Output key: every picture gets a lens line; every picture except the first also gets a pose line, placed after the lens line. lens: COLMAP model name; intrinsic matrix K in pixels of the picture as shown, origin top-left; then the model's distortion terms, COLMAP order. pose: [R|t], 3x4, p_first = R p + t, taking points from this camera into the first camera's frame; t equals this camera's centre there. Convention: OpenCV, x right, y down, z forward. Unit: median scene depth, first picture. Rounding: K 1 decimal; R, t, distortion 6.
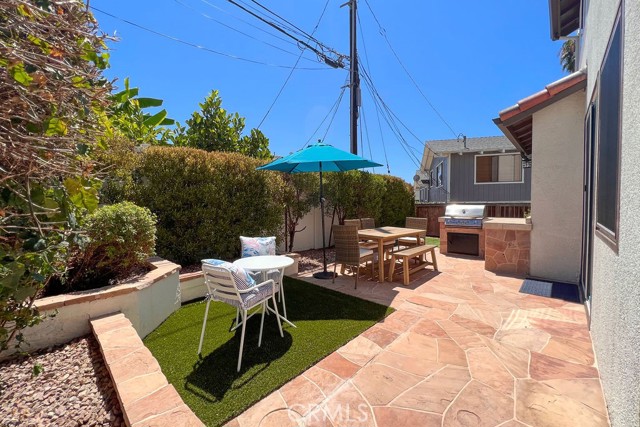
lens RADIAL K [[257.4, 0, 319.1], [0, 257.4, 210.4], [0, 0, 1]] dist [-0.000857, 0.000097]
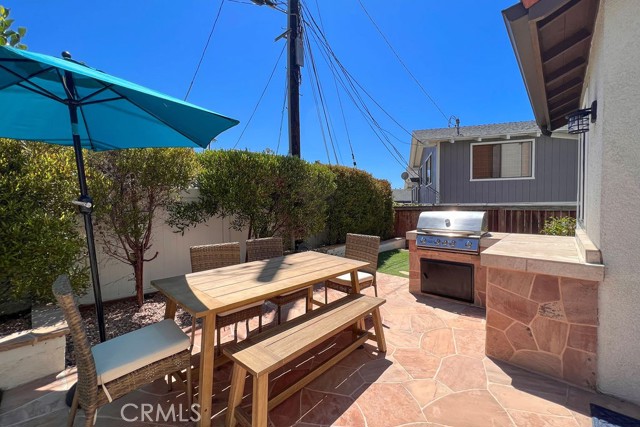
lens RADIAL K [[257.4, 0, 319.9], [0, 257.4, 210.9], [0, 0, 1]] dist [-0.000857, 0.000097]
pose [[0.999977, -0.003620, 0.005781, 0.279723], [0.003633, 0.999991, -0.002231, -0.022290], [-0.005773, 0.002252, 0.999981, 0.437163]]
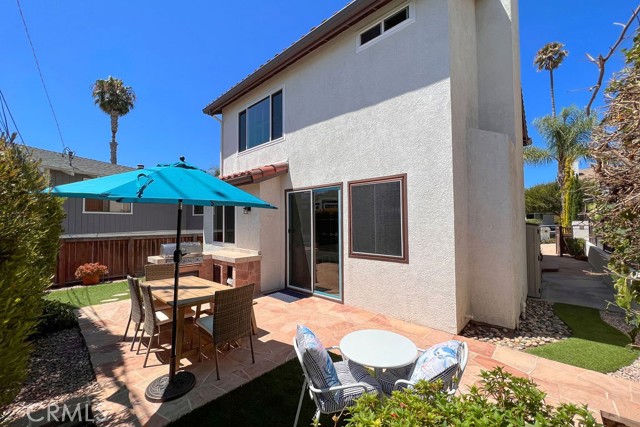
lens RADIAL K [[257.4, 0, 320.2], [0, 257.4, 214.3], [0, 0, 1]] dist [-0.000857, 0.000097]
pose [[-0.013403, 0.033584, 0.999346, -0.429969], [0.038760, 0.998702, -0.033042, -0.080015], [-0.999159, 0.038292, -0.014688, 0.496929]]
